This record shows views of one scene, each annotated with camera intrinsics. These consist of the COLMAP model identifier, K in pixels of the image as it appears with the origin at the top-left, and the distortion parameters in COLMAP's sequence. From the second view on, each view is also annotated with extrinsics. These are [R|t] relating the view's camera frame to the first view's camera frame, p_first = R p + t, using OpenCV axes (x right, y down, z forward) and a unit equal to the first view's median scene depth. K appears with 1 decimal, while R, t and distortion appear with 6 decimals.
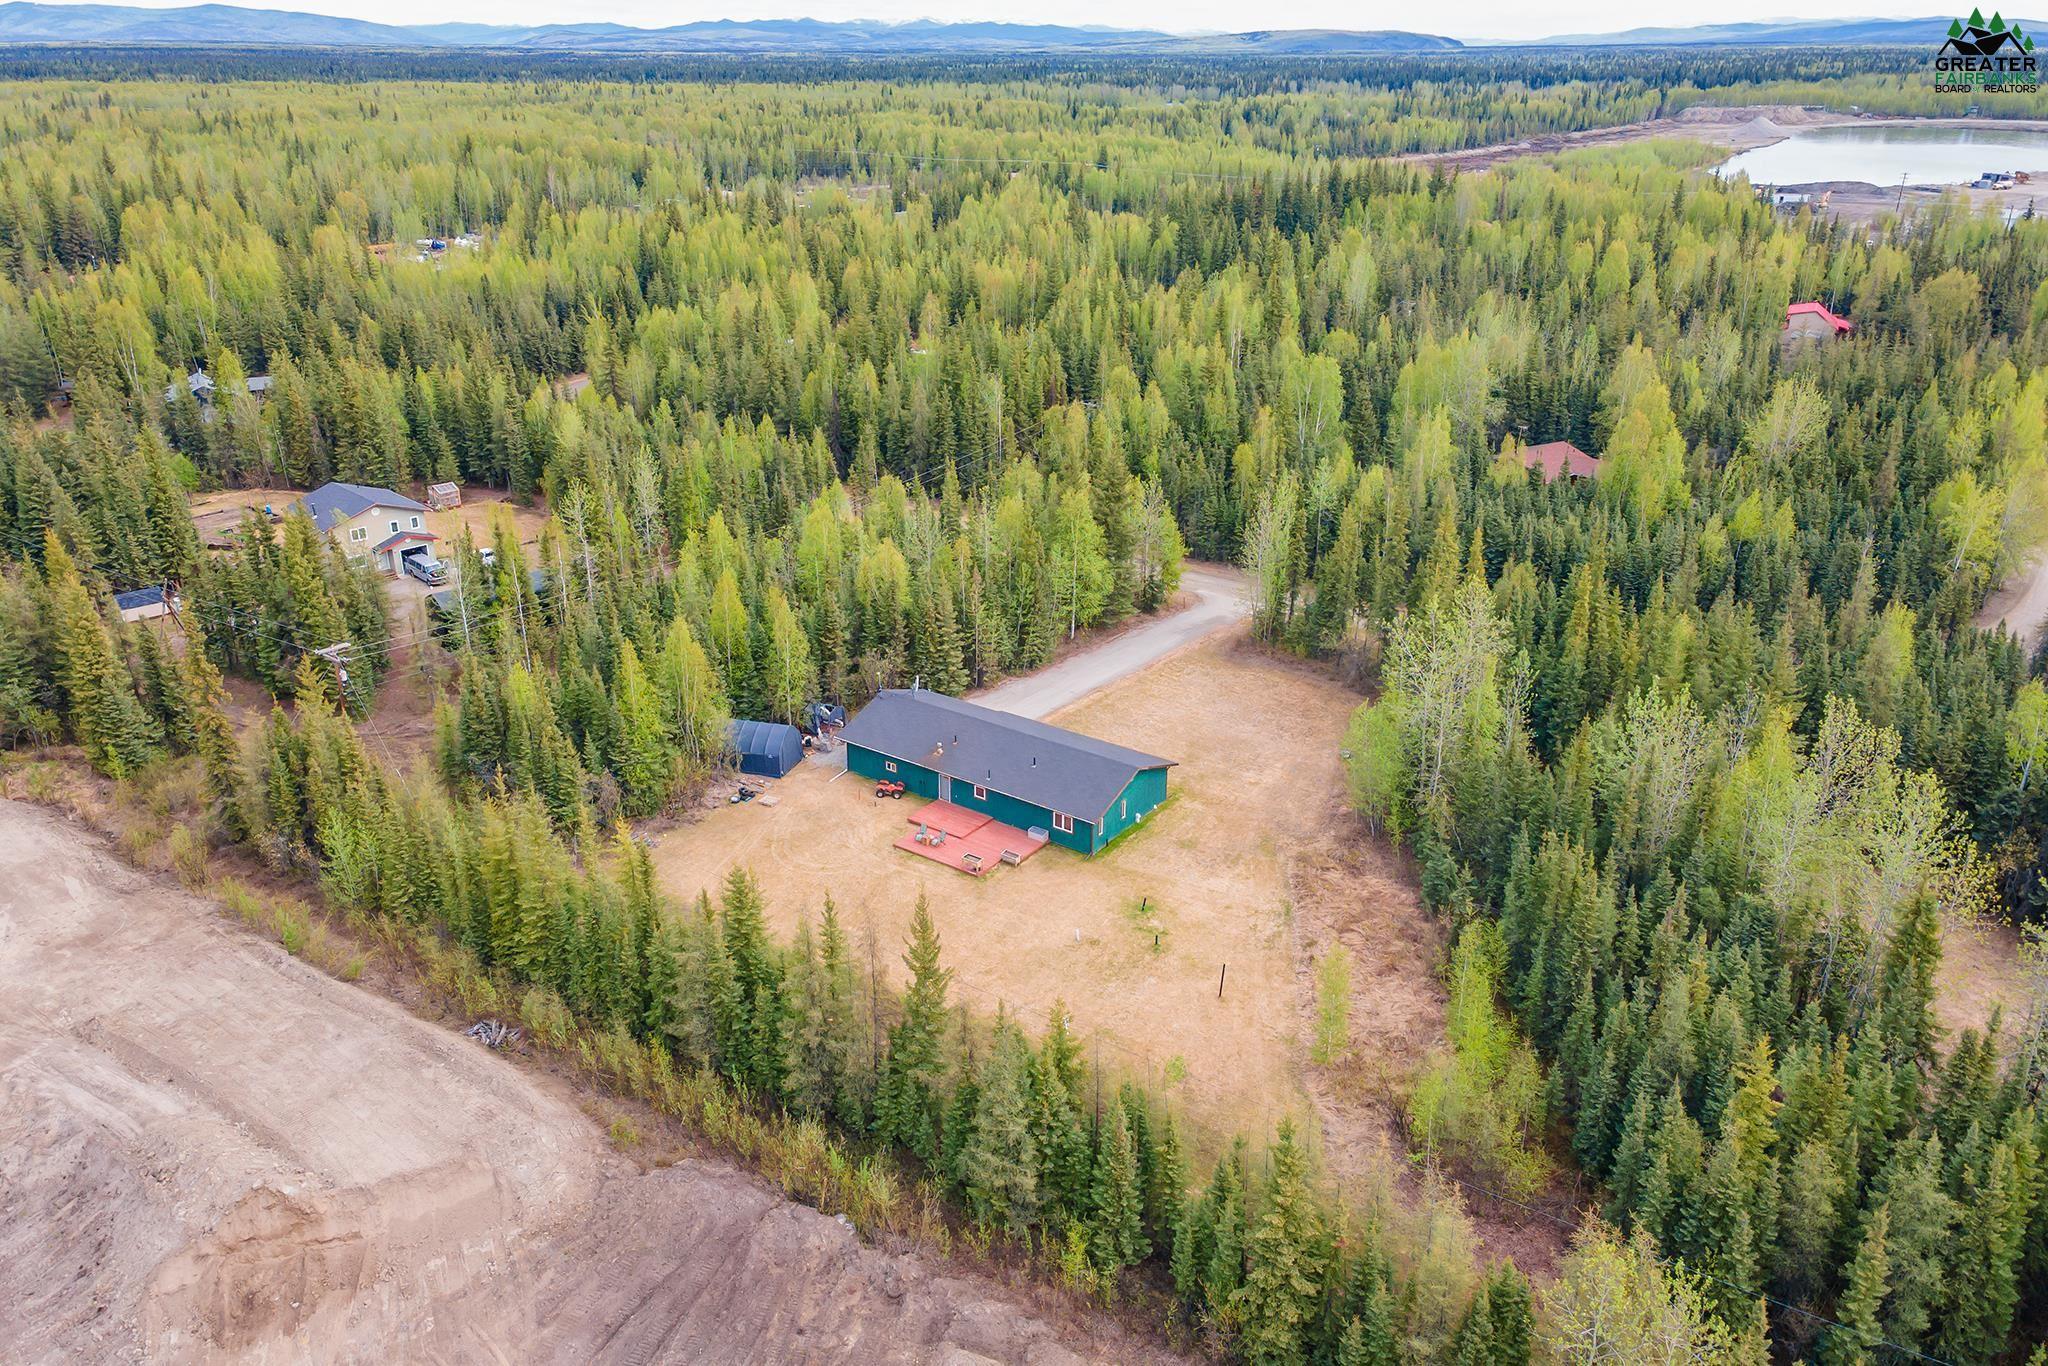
lens RADIAL K [[1447.3, 0, 1028.0], [0, 1447.3, 765.4], [0, 0, 1]] dist [-0.000761, 0.055245]
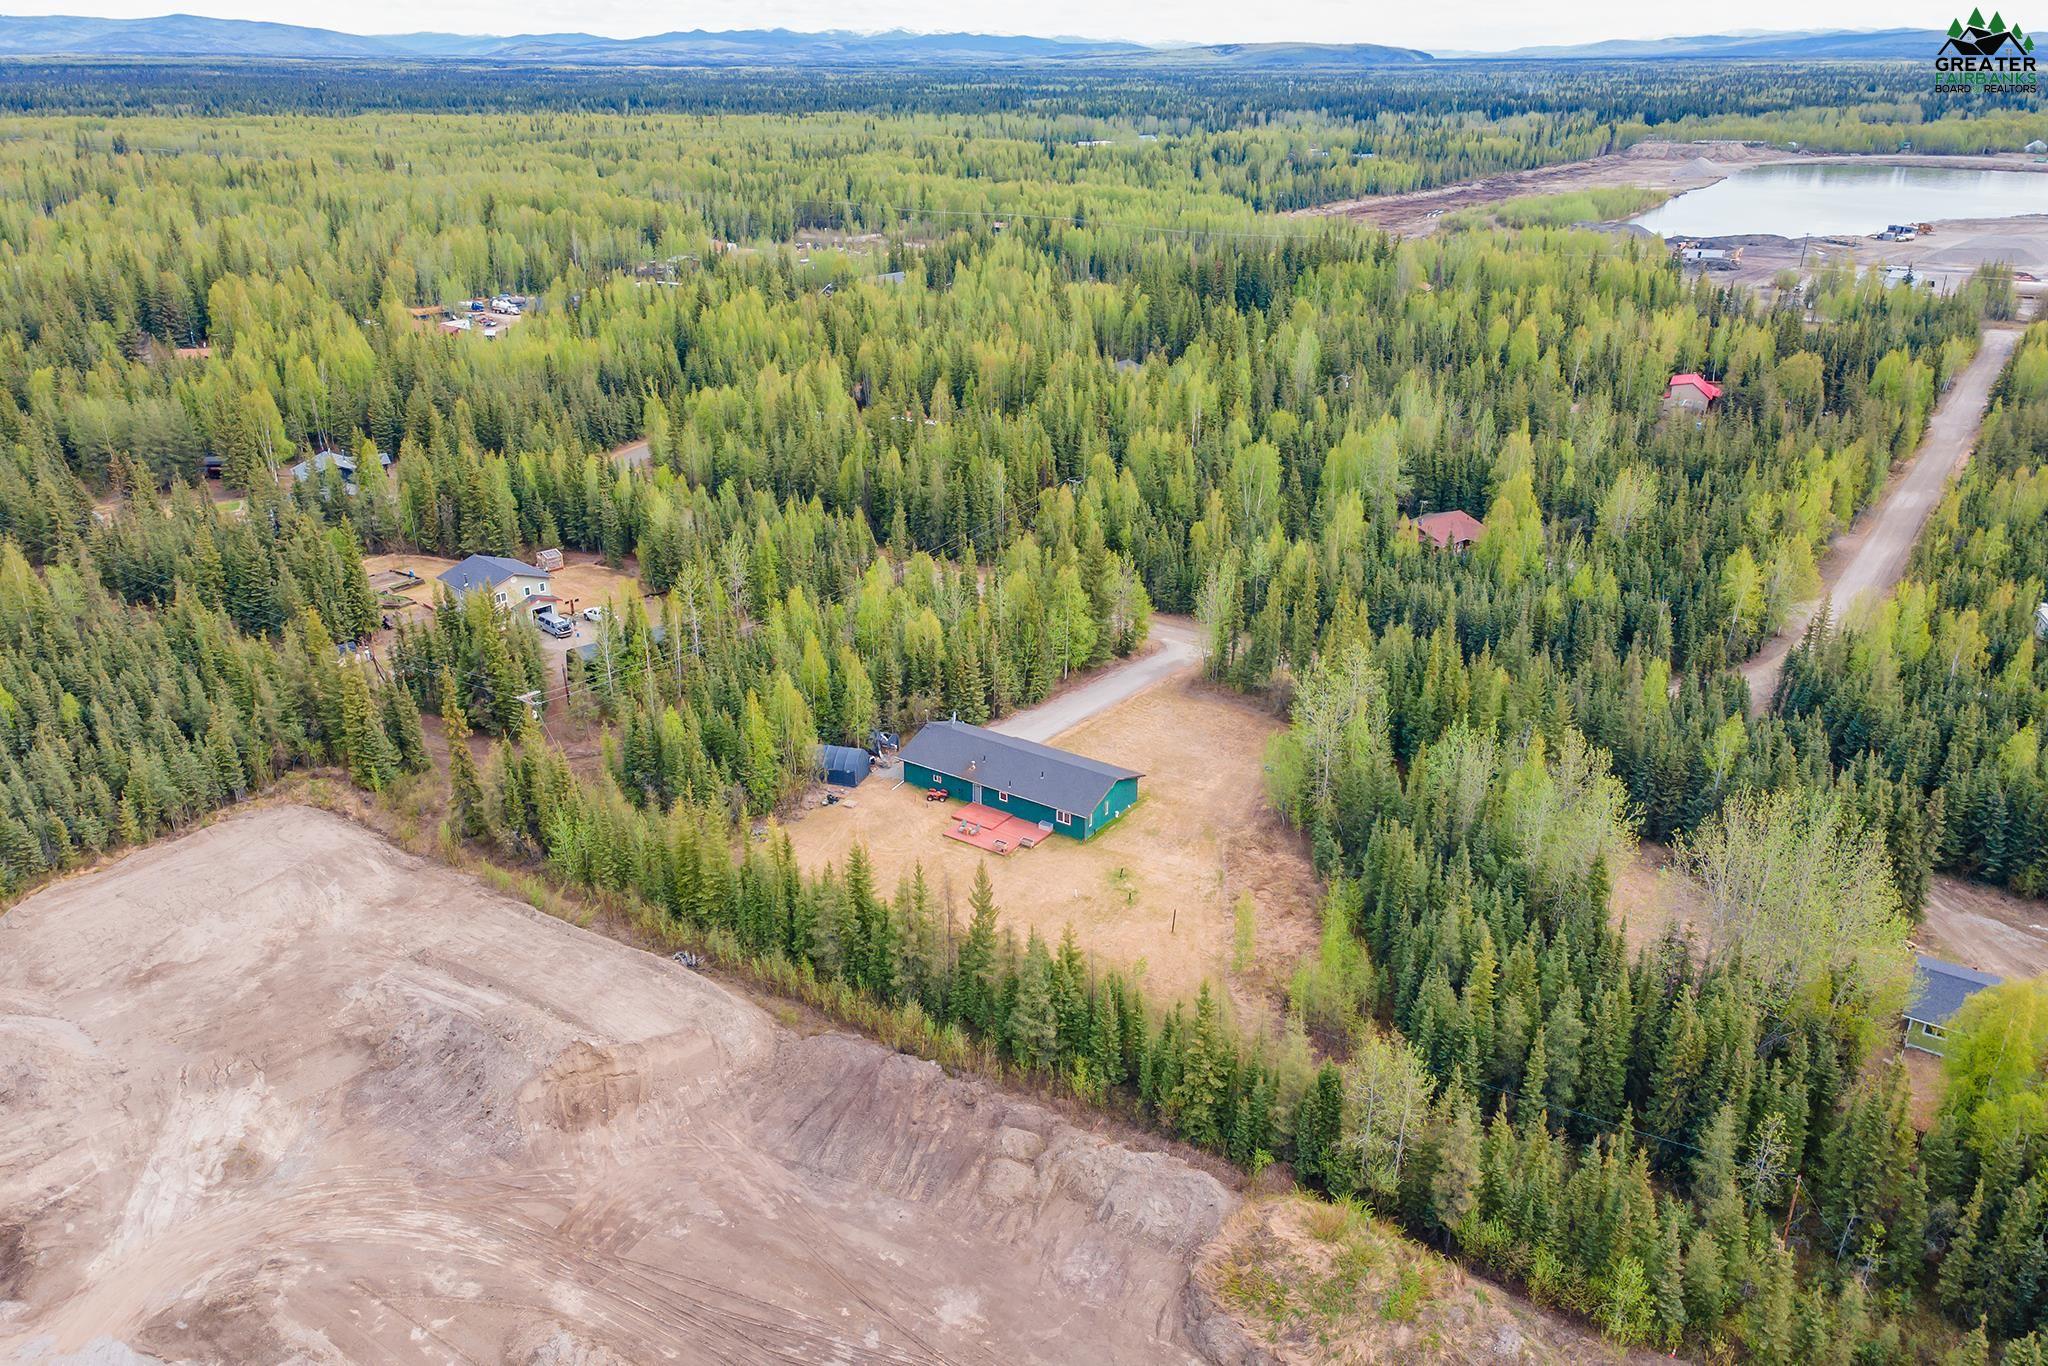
lens RADIAL K [[1447.3, 0, 1028.0], [0, 1447.3, 765.4], [0, 0, 1]] dist [-0.000761, 0.055245]
pose [[0.999869, -0.006360, 0.014904, -0.023038], [0.006462, 0.999956, -0.006825, -0.001386], [-0.014860, 0.006921, 0.999866, -0.301741]]
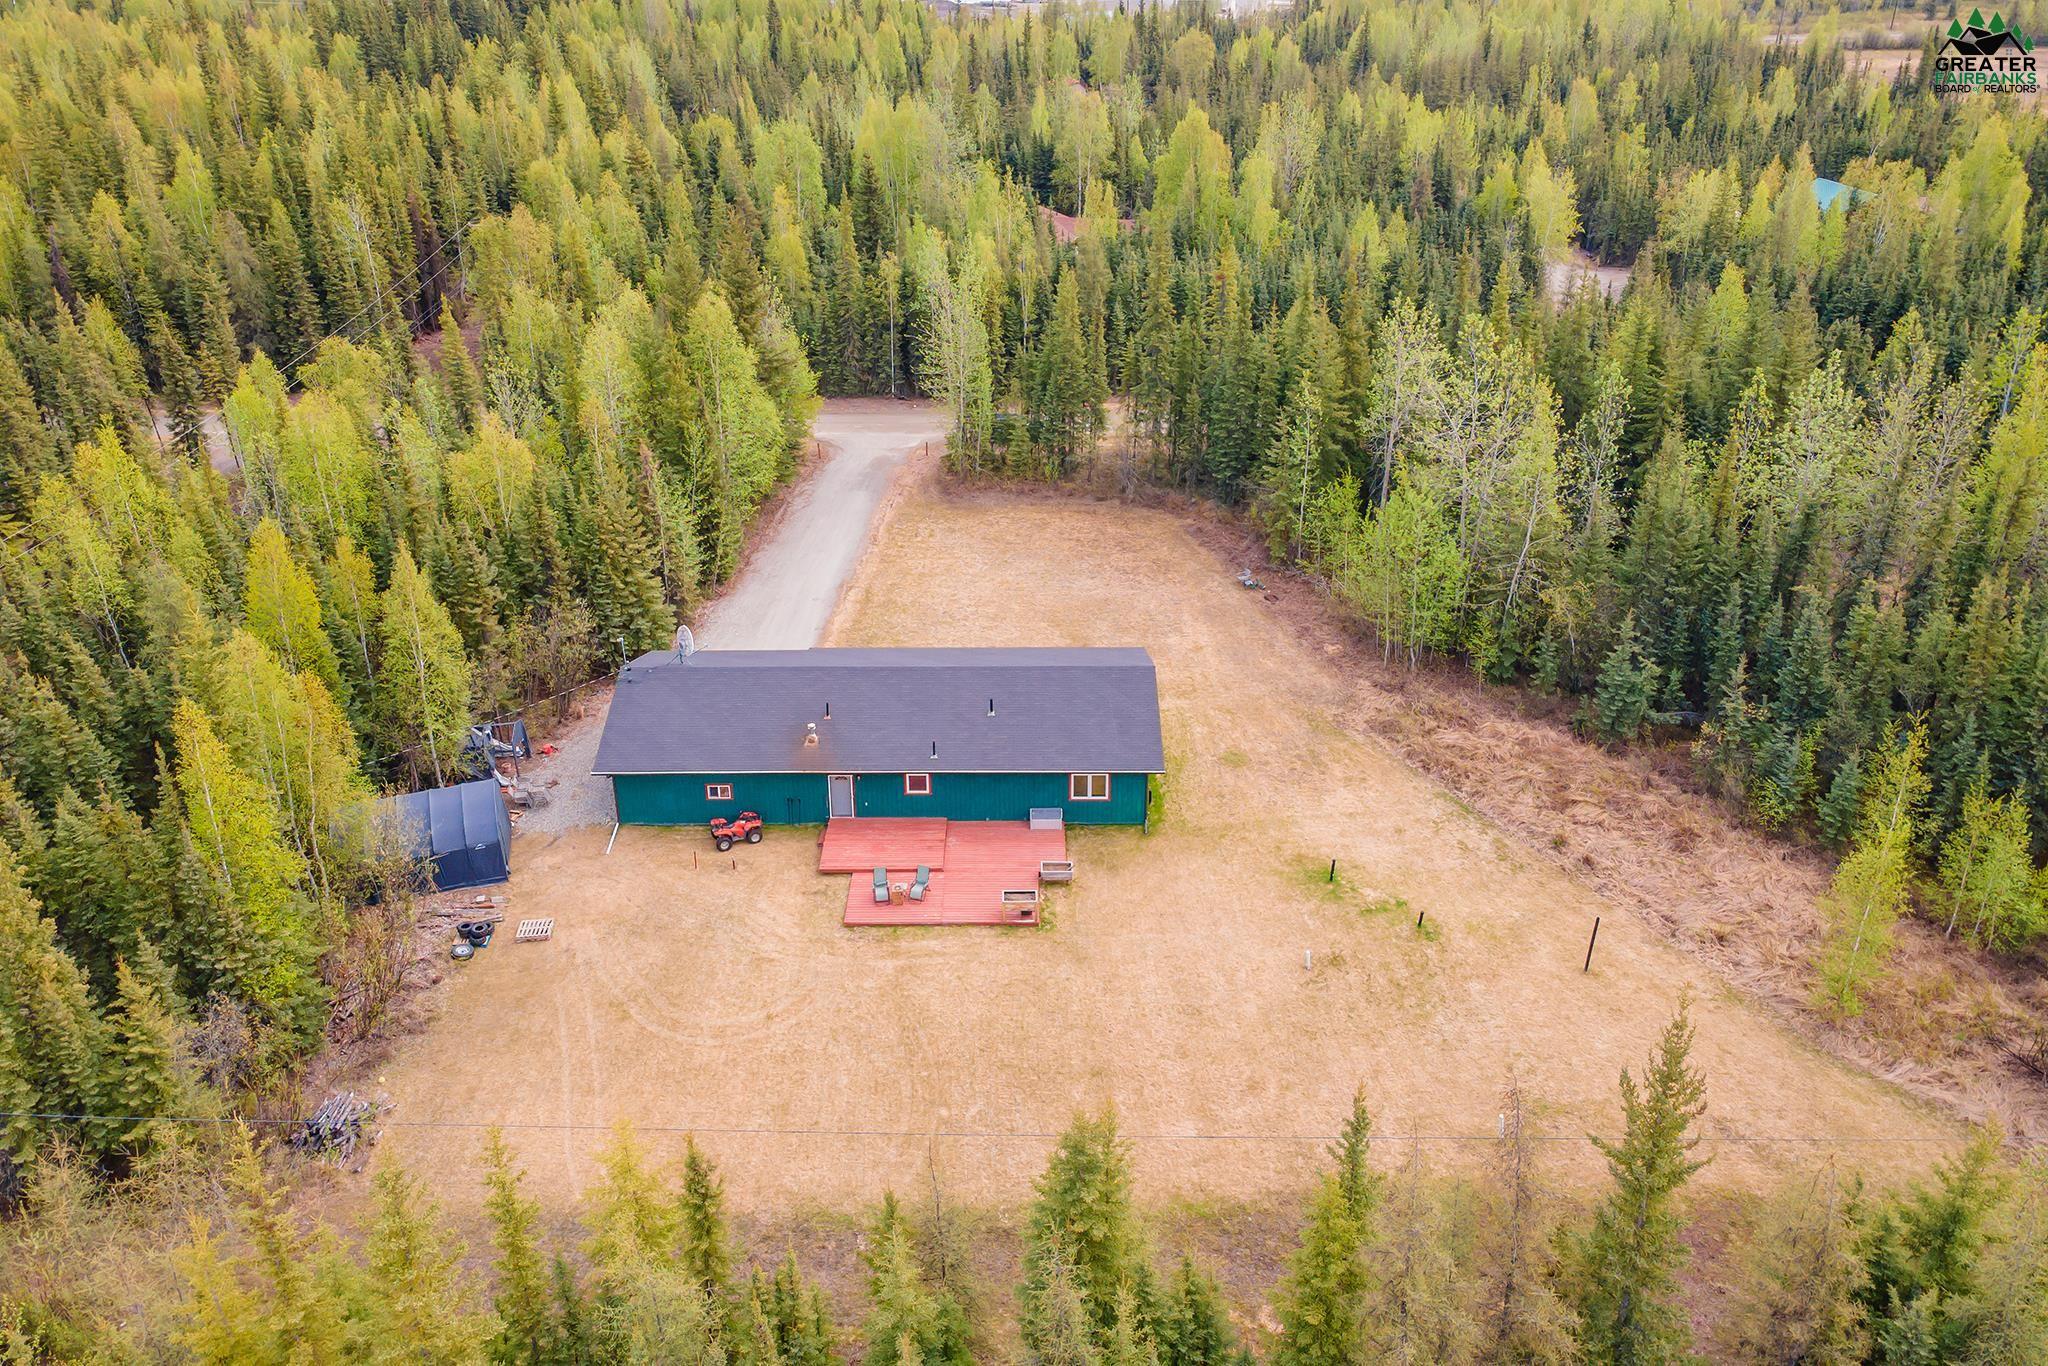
lens RADIAL K [[1471.1, 0, 1026.4], [0, 1471.1, 631.1], [0, 0, 1]] dist [-0.002404, 0.061662]
pose [[0.817606, -0.258249, 0.514614, -0.219349], [0.260519, 0.962975, 0.069344, -0.053864], [-0.513468, 0.077370, 0.854613, 0.358932]]
